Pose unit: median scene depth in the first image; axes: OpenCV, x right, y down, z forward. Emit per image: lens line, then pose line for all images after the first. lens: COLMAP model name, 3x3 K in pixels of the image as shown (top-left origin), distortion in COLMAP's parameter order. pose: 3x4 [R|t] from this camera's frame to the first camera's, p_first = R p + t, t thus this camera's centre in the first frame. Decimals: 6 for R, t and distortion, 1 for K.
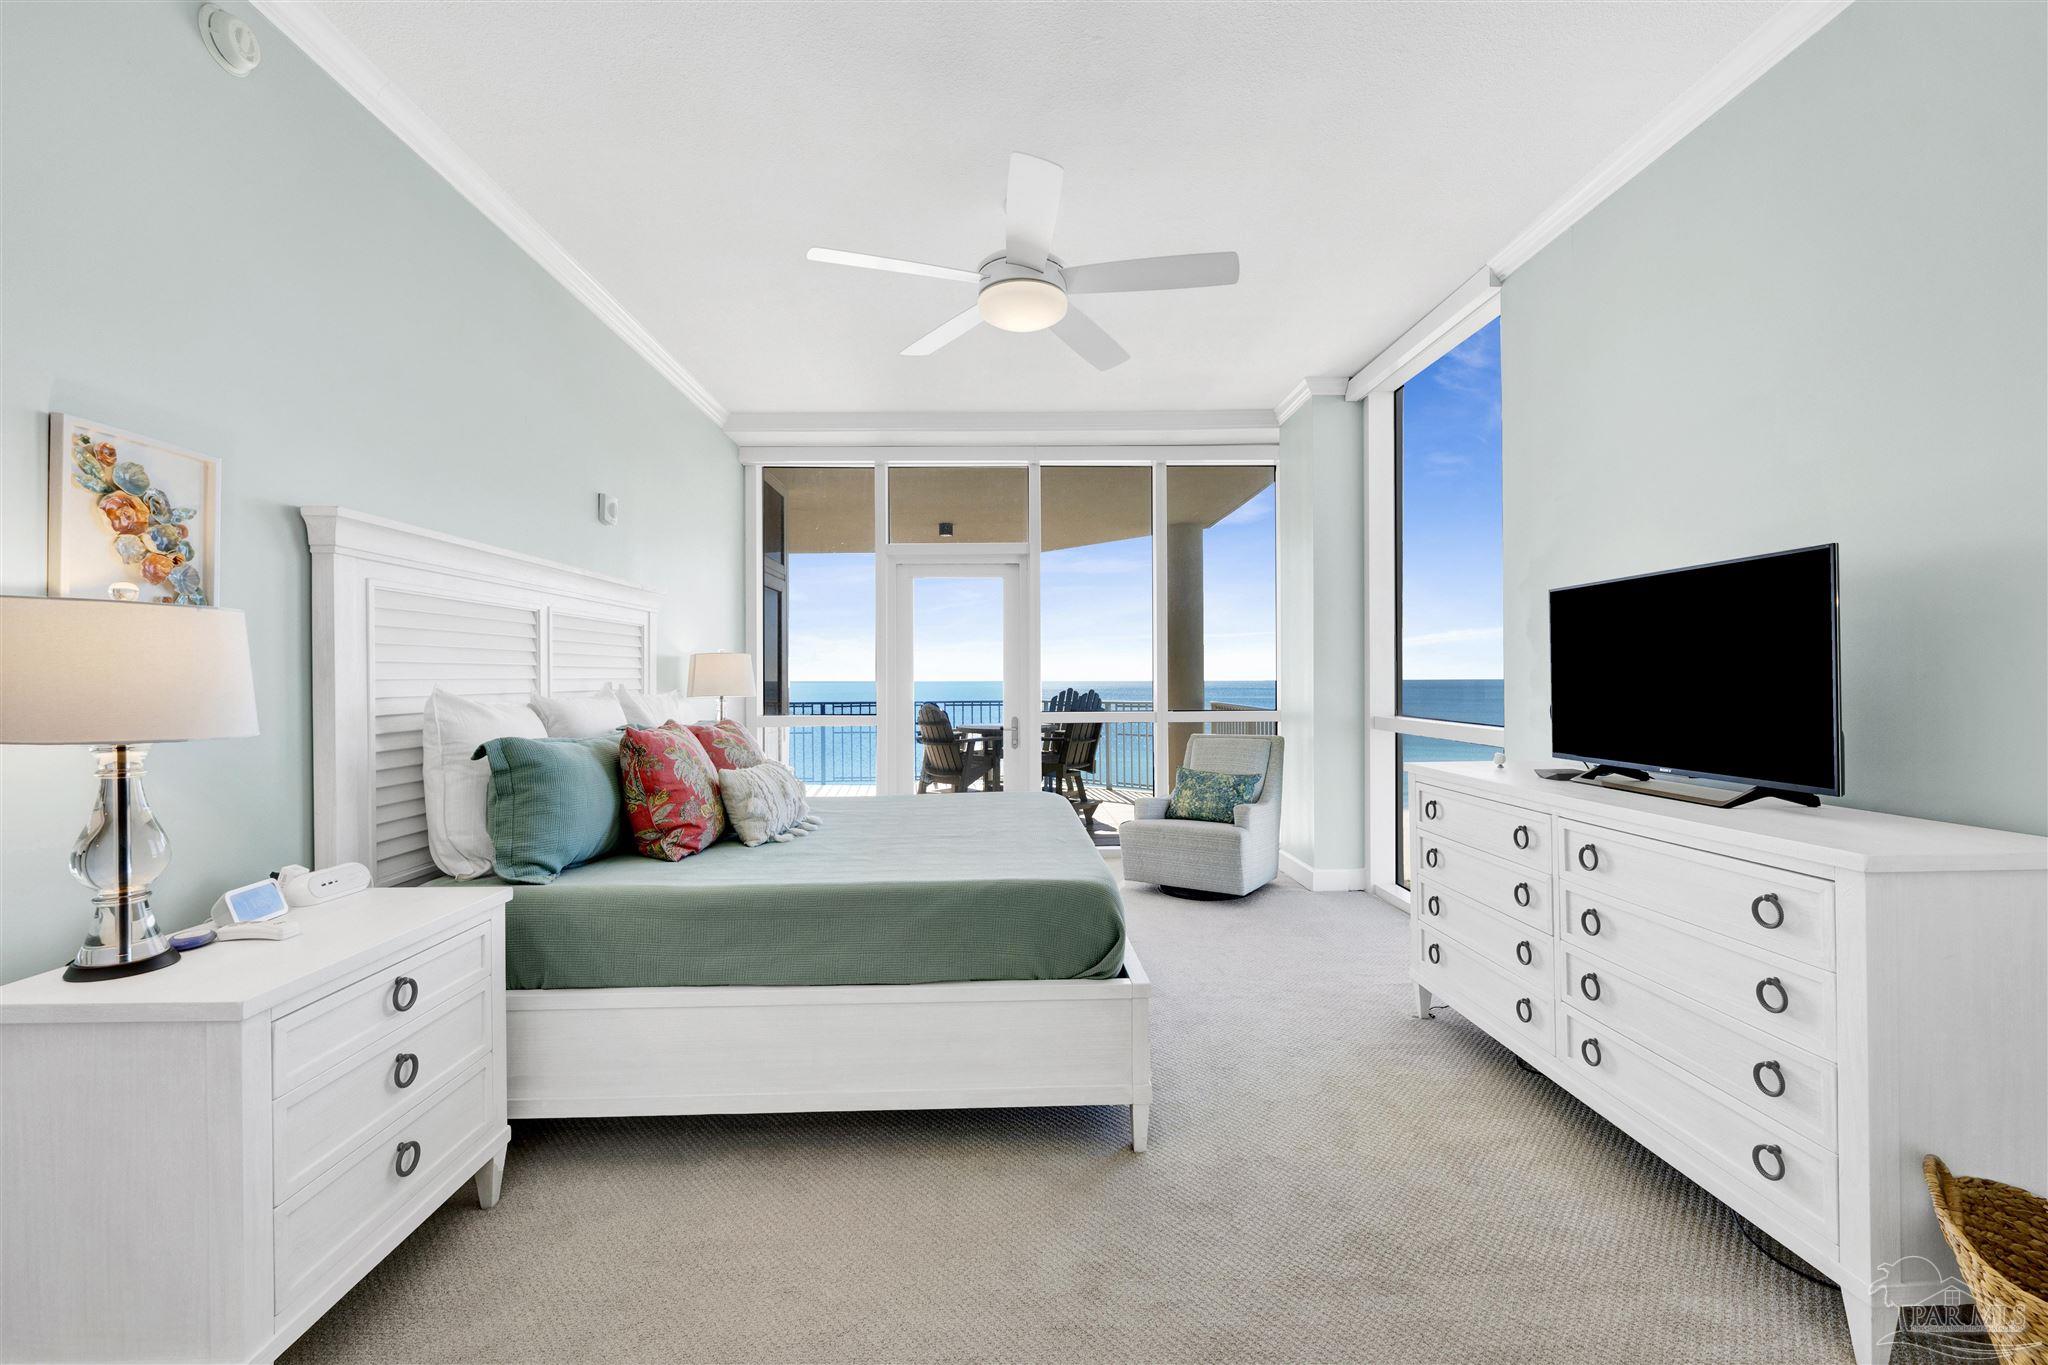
lens RADIAL K [[876.3, 0, 1021.7], [0, 876.3, 686.4], [0, 0, 1]] dist [0.001596, 0.000523]
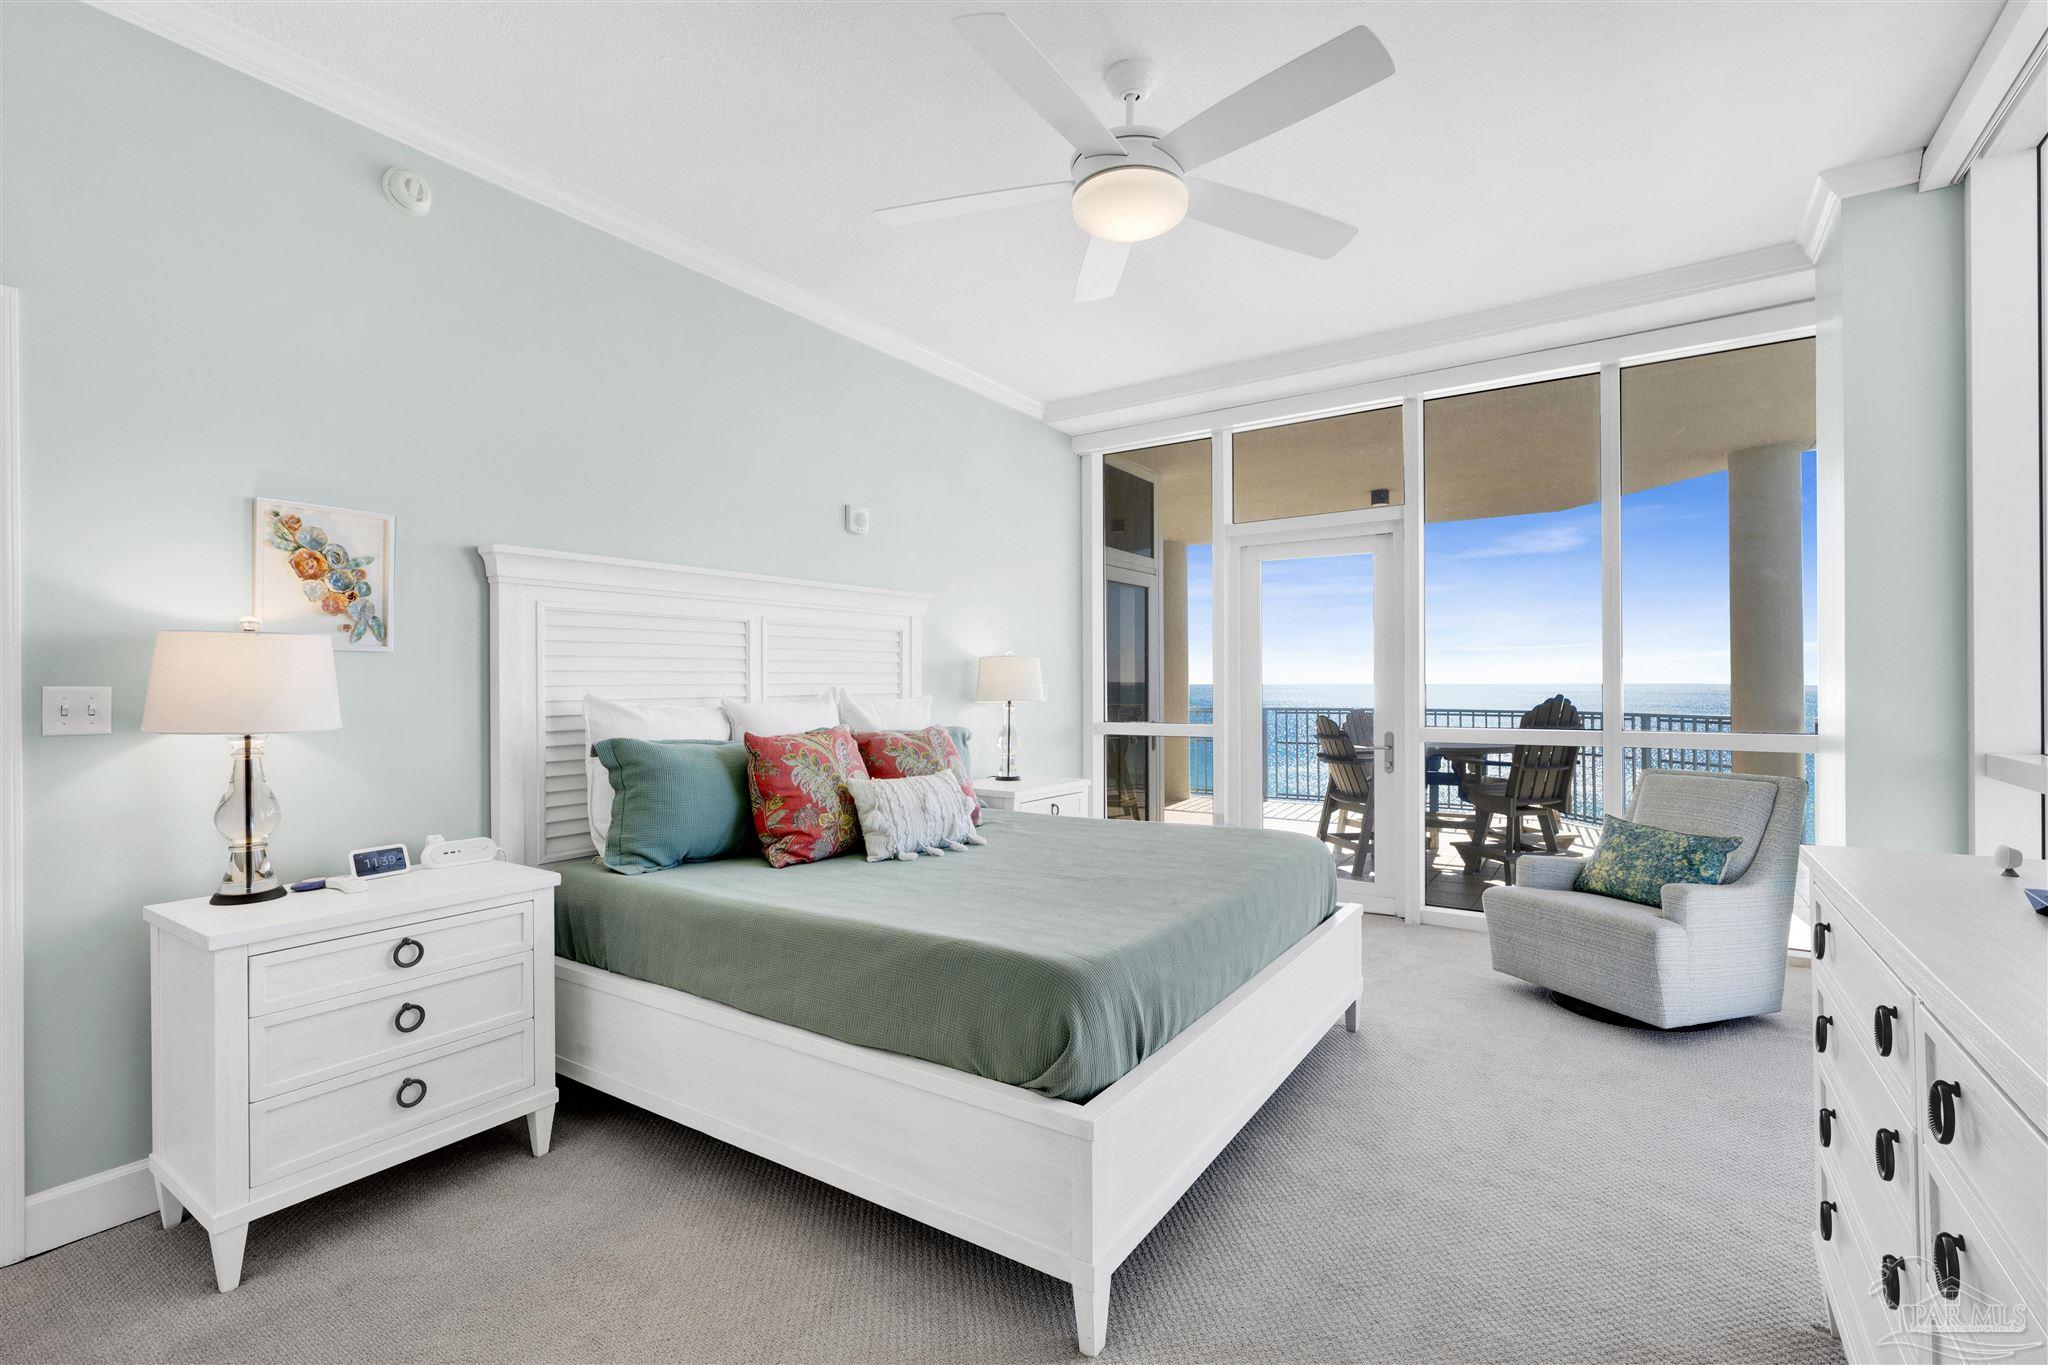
lens RADIAL K [[938.0, 0, 1023.8], [0, 938.0, 687.3], [0, 0, 1]] dist [0.001333, 0.000119]
pose [[0.806849, 0.004567, -0.590740, 0.456593], [-0.004798, 0.999988, 0.001177, -0.008520], [0.590738, 0.001885, 0.806861, 0.299801]]
